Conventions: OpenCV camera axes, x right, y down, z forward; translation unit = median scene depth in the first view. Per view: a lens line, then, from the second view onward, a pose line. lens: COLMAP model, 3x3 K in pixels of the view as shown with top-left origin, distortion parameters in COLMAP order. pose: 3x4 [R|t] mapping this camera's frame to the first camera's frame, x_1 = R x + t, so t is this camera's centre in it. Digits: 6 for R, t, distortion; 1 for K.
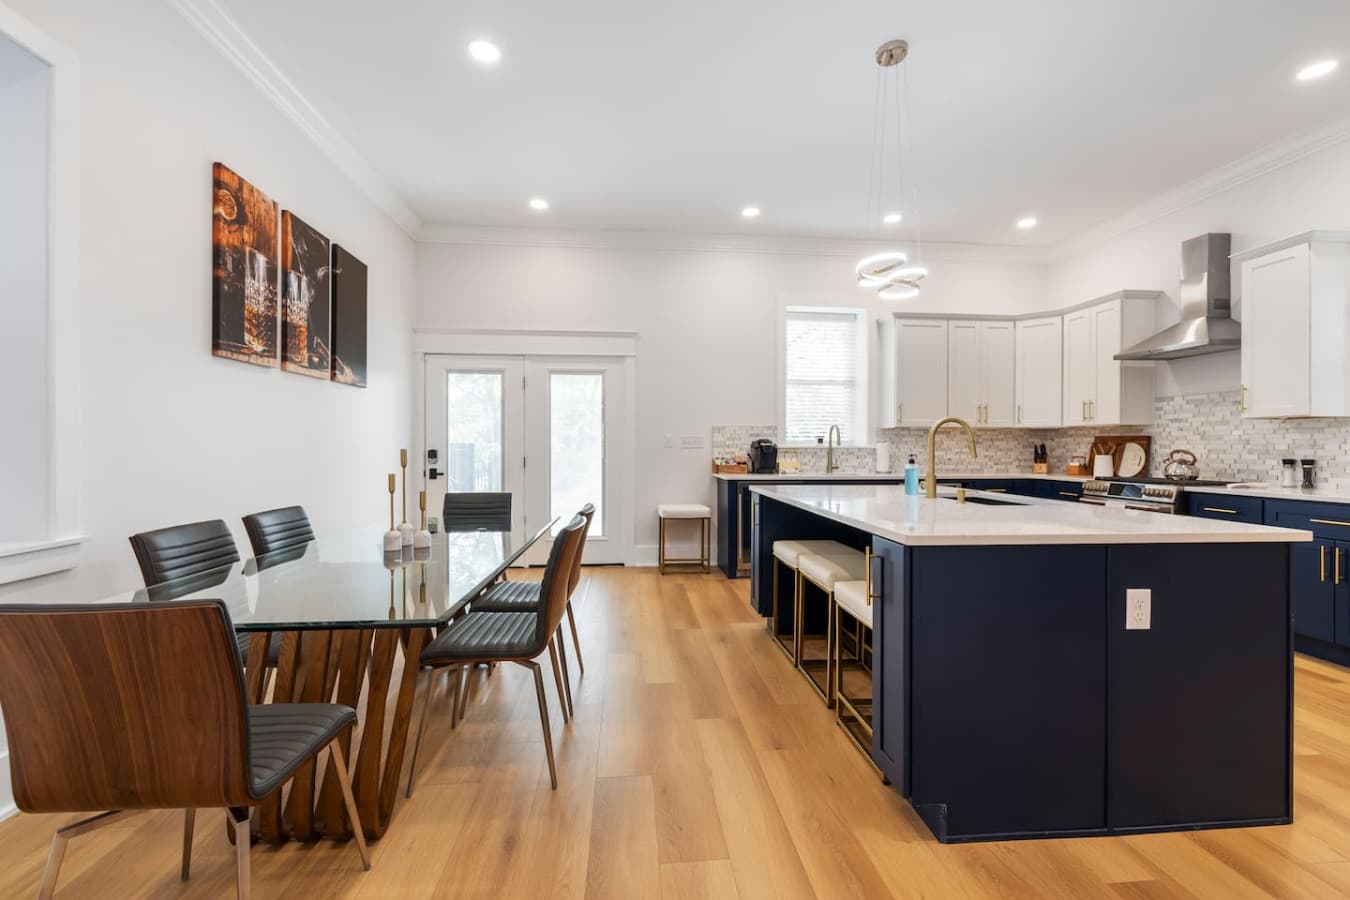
lens RADIAL K [[577.3, 0, 677.9], [0, 577.3, 451.4], [0, 0, 1]] dist [-0.003094, 0.000685]
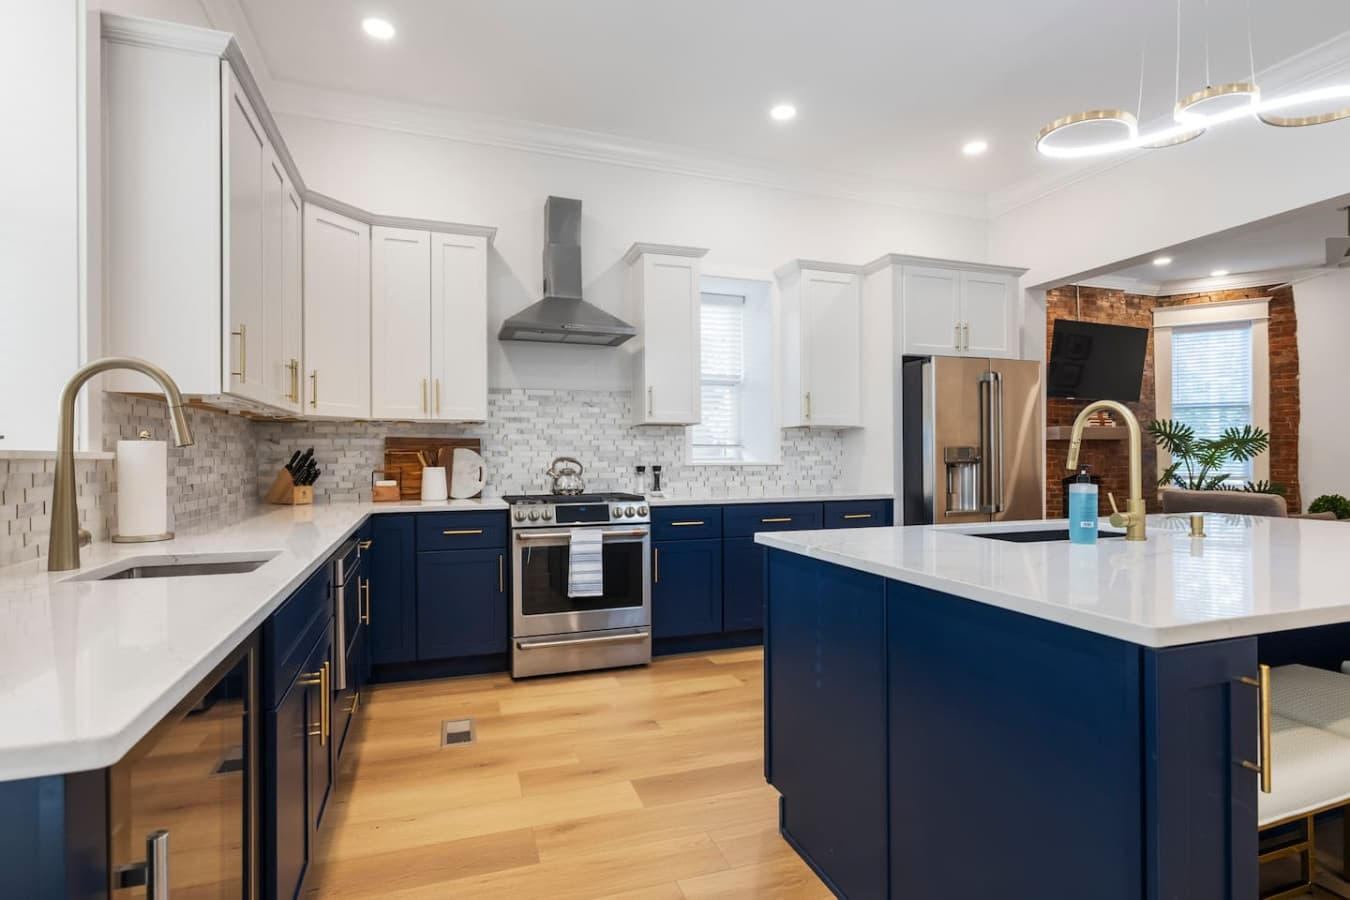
lens RADIAL K [[680.0, 0, 674.5], [0, 680.0, 451.7], [0, 0, 1]] dist [0.000655, 0.000092]
pose [[-0.253039, 0.003692, 0.967449, -0.081603], [0.010052, 0.999949, -0.001187, -0.008244], [-0.967404, 0.009424, -0.253063, 1.108569]]
